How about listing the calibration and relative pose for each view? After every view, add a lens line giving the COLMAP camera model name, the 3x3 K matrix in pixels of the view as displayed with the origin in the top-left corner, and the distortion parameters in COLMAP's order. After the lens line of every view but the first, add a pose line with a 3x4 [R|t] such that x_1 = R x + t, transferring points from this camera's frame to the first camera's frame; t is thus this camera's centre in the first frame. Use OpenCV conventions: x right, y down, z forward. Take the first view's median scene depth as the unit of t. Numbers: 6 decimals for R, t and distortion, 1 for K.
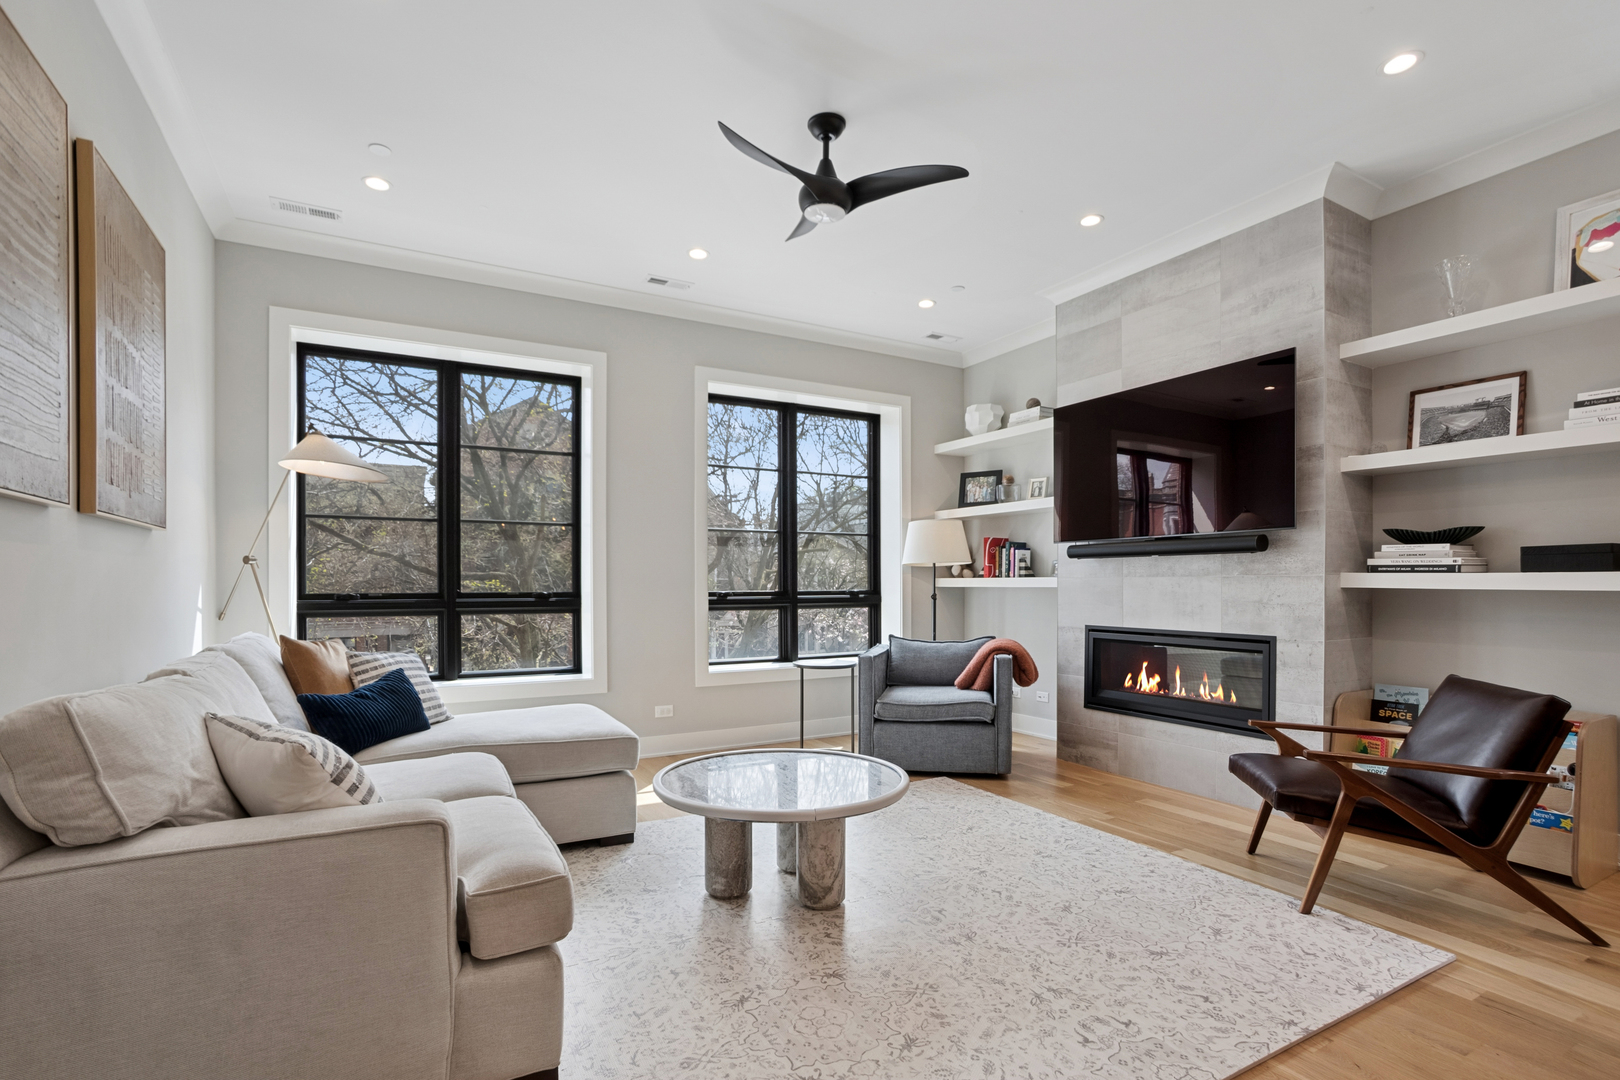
lens RADIAL K [[767.2, 0, 813.8], [0, 767.2, 583.2], [0, 0, 1]] dist [-0.023641, 0.035135]
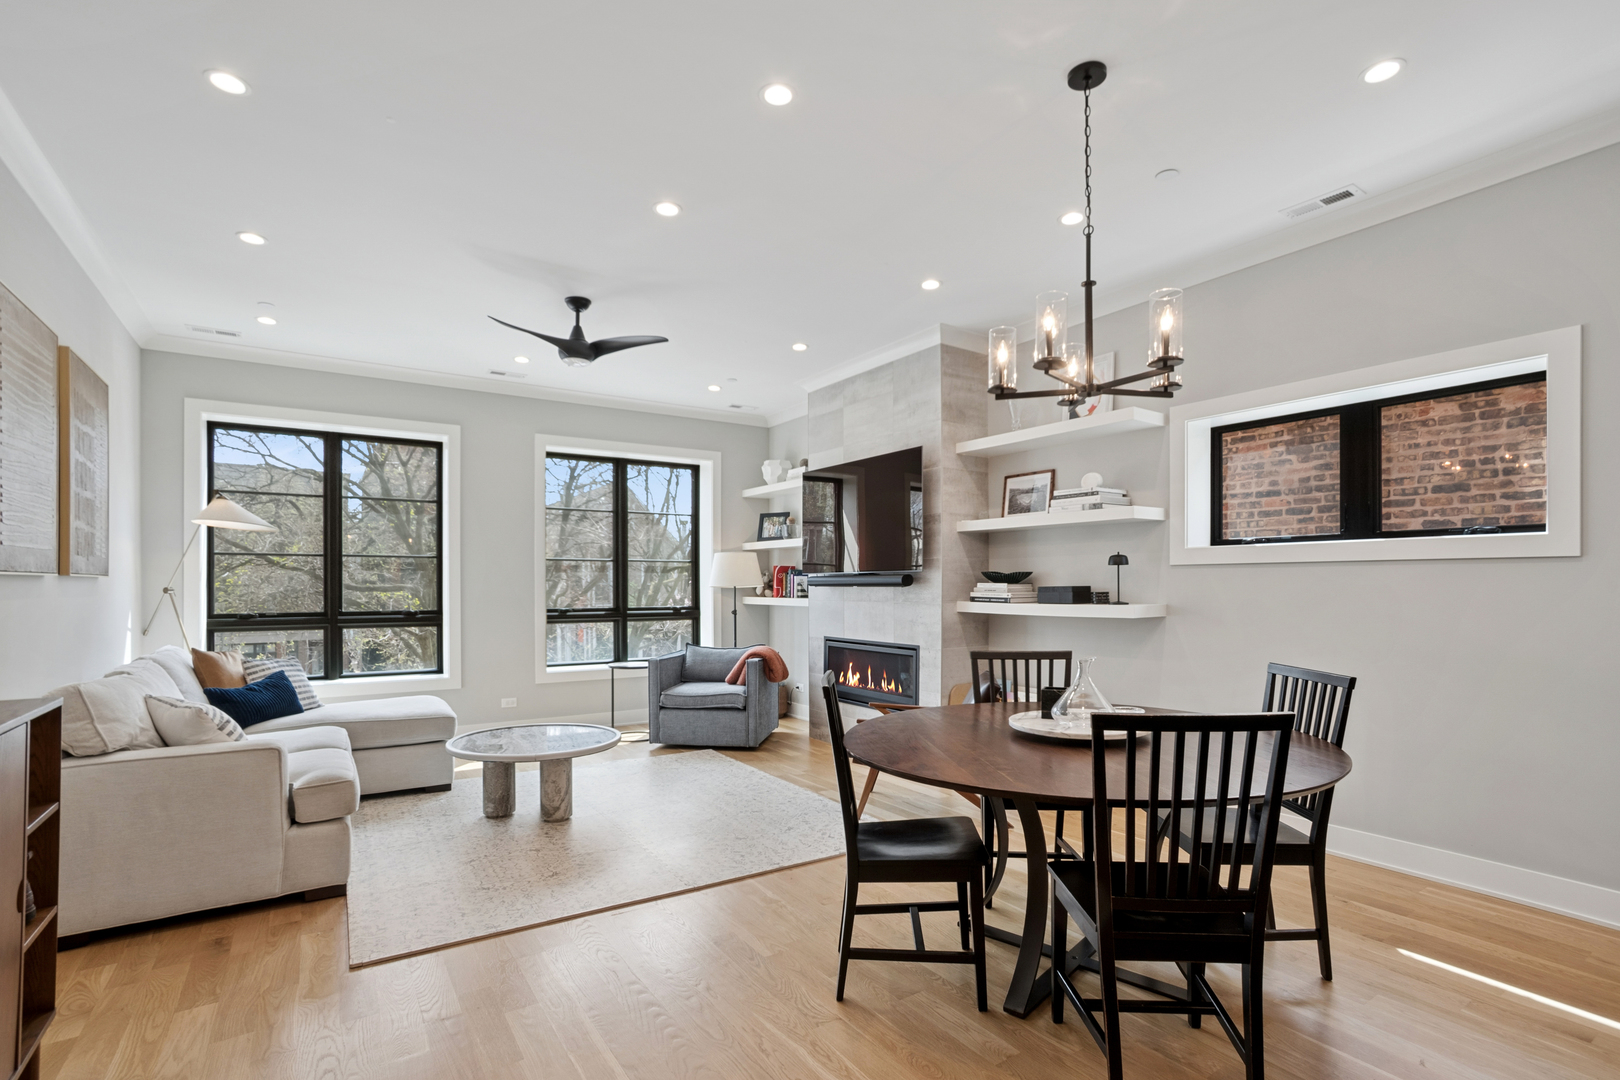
lens RADIAL K [[776.5, 0, 795.2], [0, 776.5, 584.1], [0, 0, 1]] dist [0.000689, 0.034514]
pose [[0.999171, 0.001194, 0.040694, 0.310006], [-0.001175, 0.999999, -0.000497, -0.043147], [-0.040694, 0.000449, 0.999172, -0.432390]]
